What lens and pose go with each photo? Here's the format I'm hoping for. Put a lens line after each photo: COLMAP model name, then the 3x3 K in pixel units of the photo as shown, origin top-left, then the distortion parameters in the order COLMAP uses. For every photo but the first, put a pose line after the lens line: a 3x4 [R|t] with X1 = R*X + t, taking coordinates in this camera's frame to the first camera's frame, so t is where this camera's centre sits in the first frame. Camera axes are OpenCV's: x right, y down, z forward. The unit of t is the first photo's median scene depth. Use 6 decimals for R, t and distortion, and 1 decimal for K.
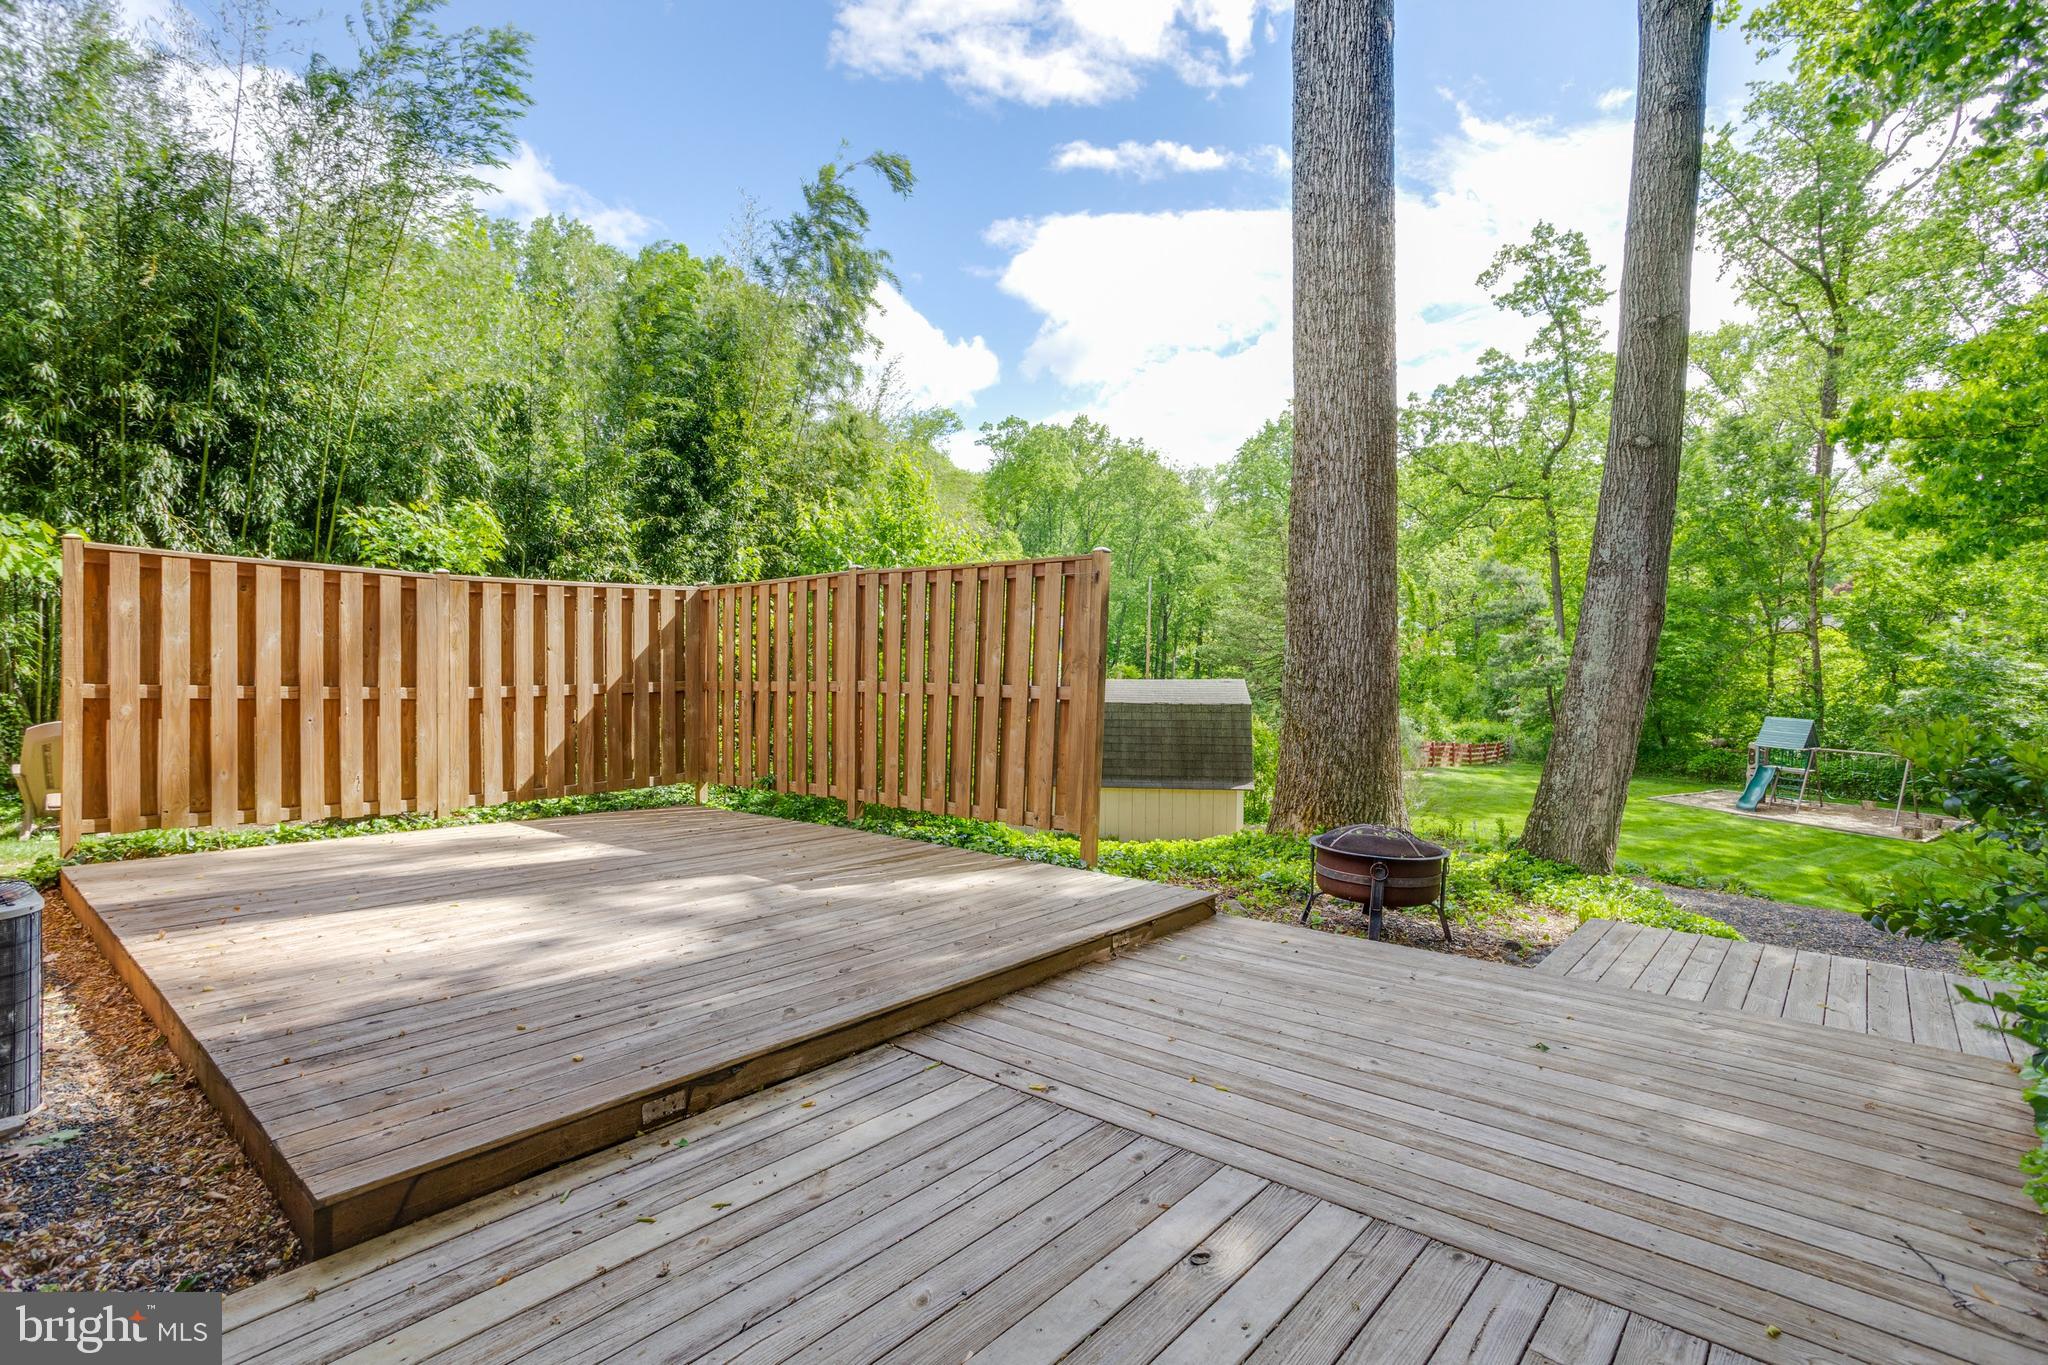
lens RADIAL K [[953.1, 0, 1015.3], [0, 953.1, 673.9], [0, 0, 1]] dist [-0.043947, 0.033237]
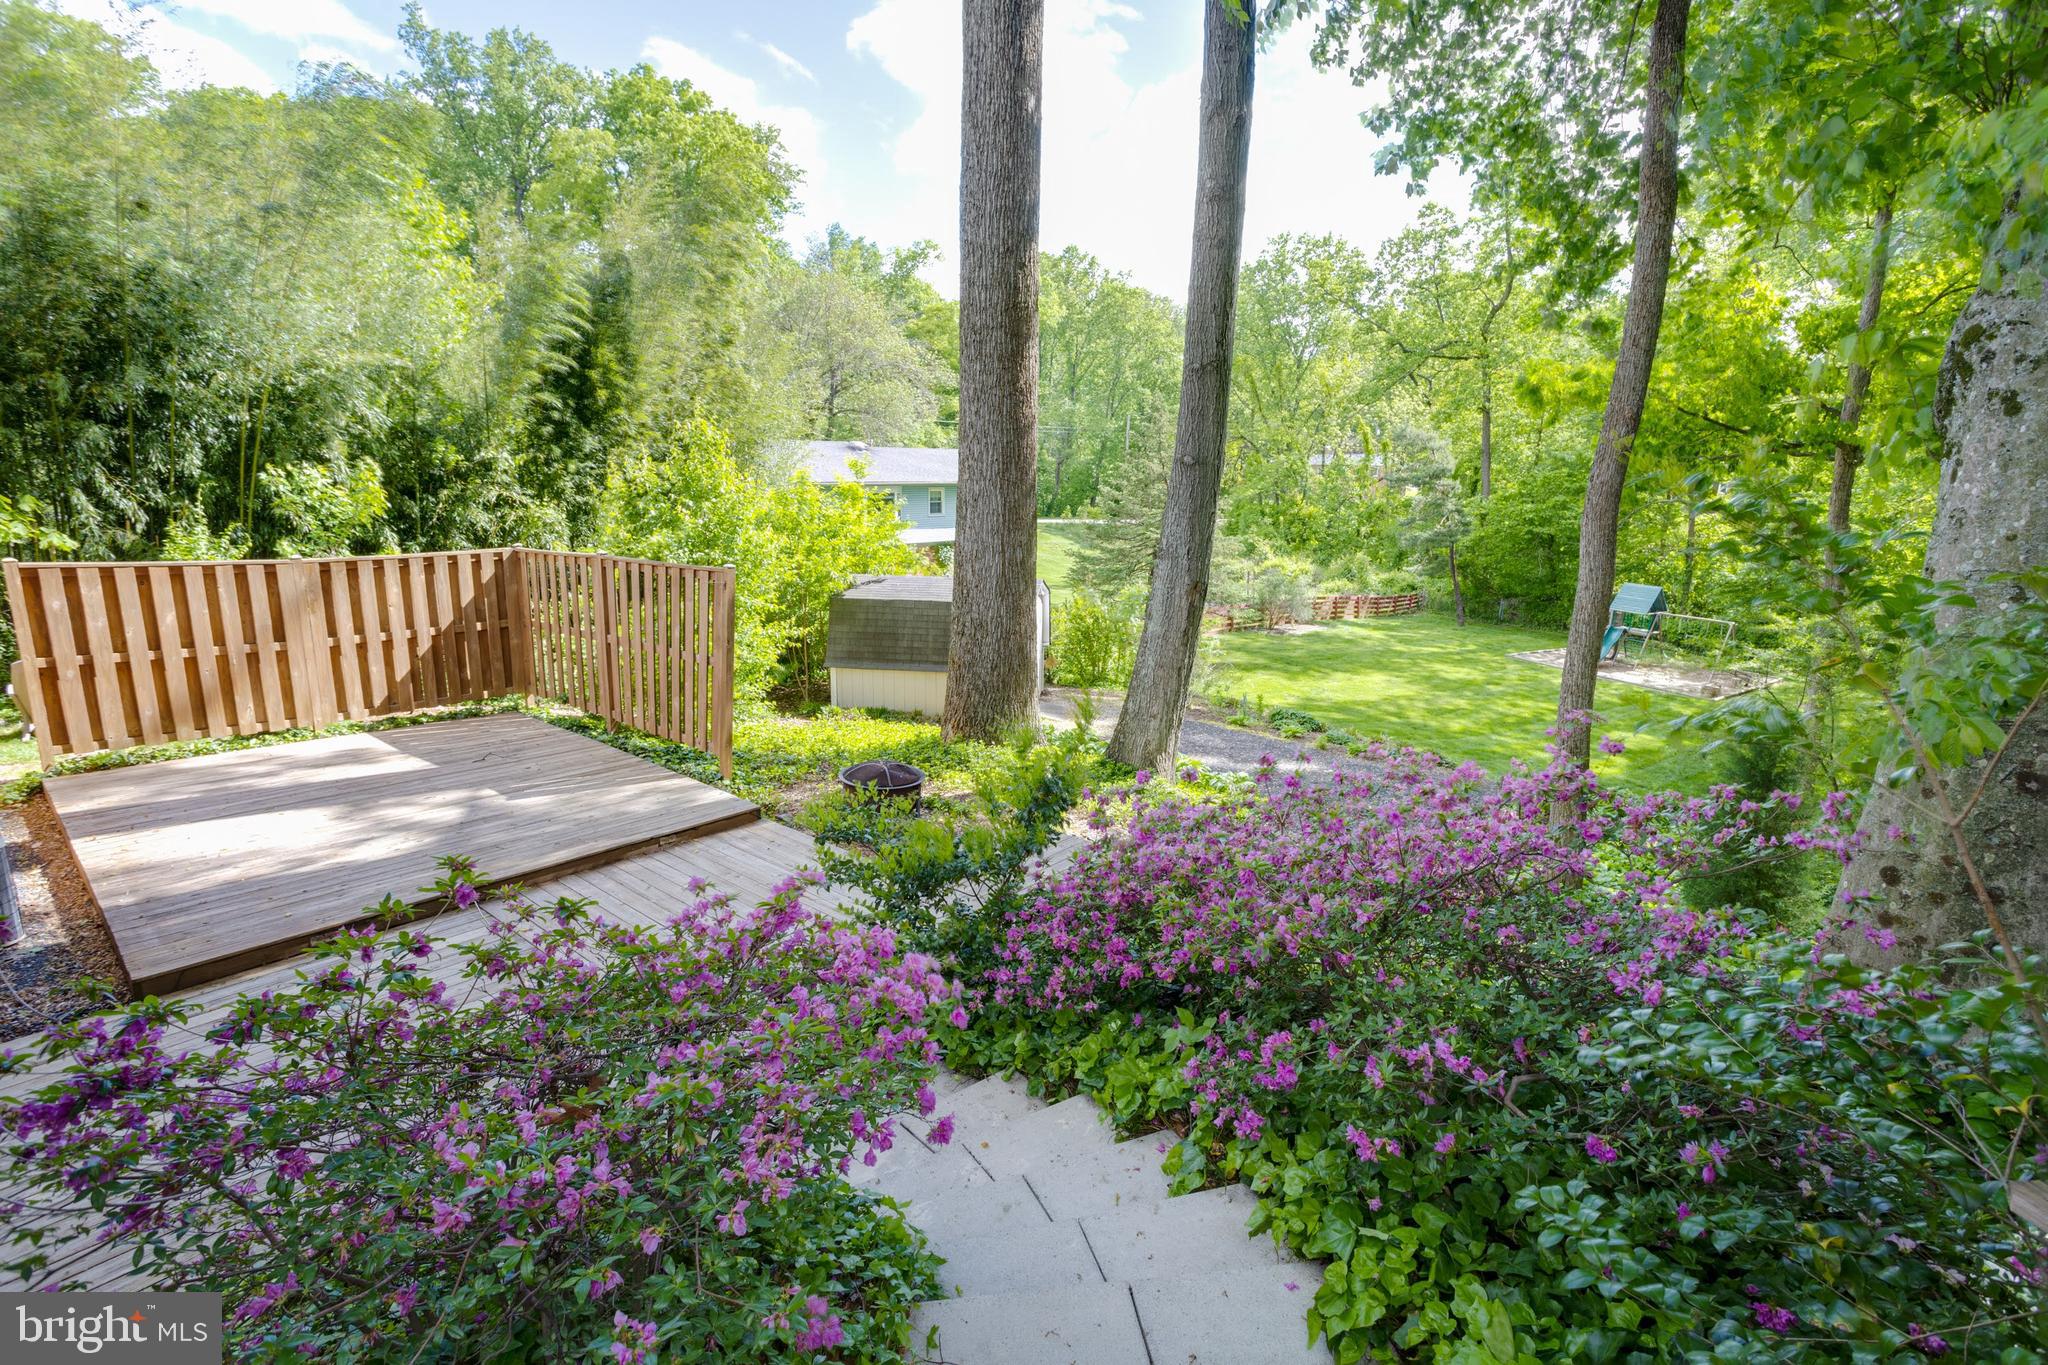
lens RADIAL K [[953.1, 0, 1015.3], [0, 953.1, 673.9], [0, 0, 1]] dist [-0.043947, 0.033237]
pose [[0.999744, 0.017558, -0.014269, 0.472727], [-0.014678, 0.983282, 0.181494, -0.210500], [0.017217, -0.181238, 0.983288, -0.364663]]
